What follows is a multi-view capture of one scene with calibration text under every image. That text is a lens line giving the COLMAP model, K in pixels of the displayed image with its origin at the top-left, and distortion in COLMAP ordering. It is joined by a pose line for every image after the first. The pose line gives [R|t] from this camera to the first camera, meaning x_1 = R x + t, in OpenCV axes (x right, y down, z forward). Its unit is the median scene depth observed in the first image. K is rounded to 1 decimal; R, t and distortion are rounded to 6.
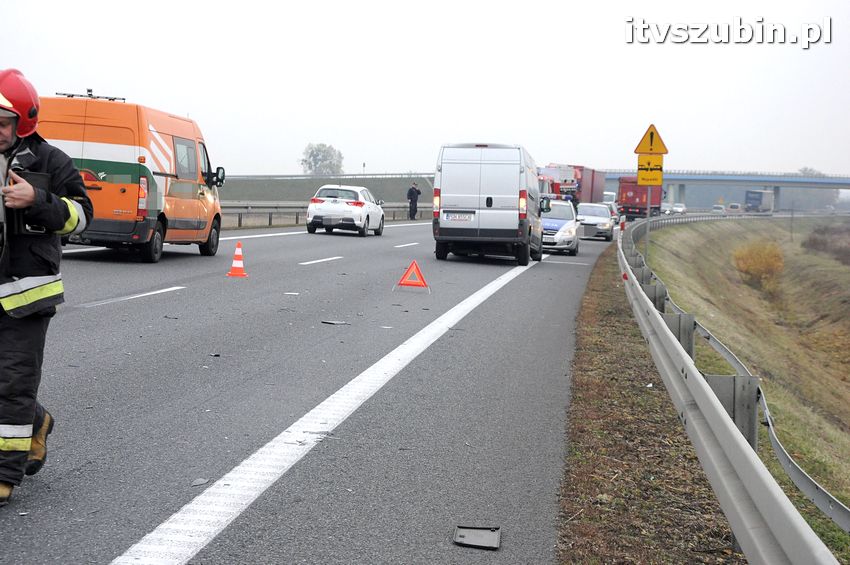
lens RADIAL K [[1608.0, 0, 424.1], [0, 1608.0, 264.3], [0, 0, 1]] dist [0.335428, 0.049696]
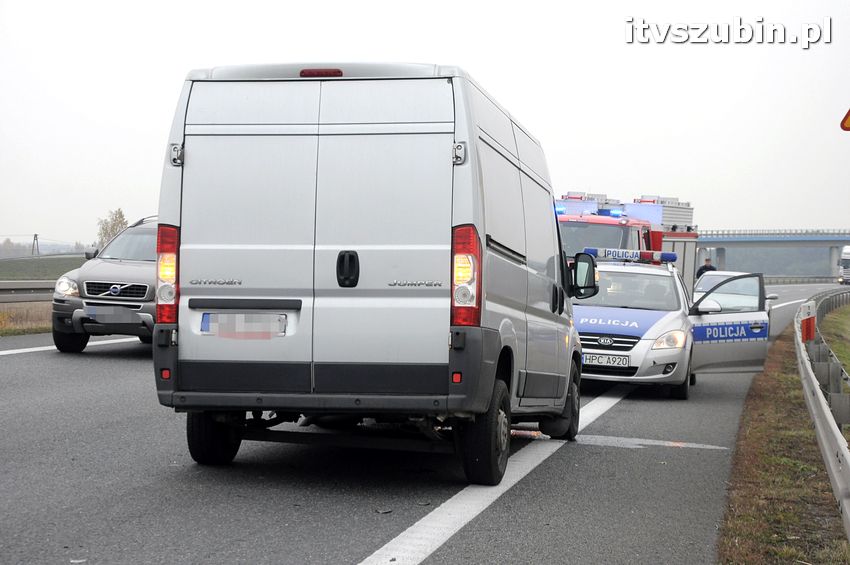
lens RADIAL K [[1828.2, 0, 425.0], [0, 1828.2, 282.5], [0, 0, 1]] dist [0.303677, 3.550934]
pose [[0.997899, -0.017086, -0.062488, 0.073803], [0.014936, 0.999285, -0.034722, -0.024884], [0.063037, 0.033715, 0.997442, 0.677251]]
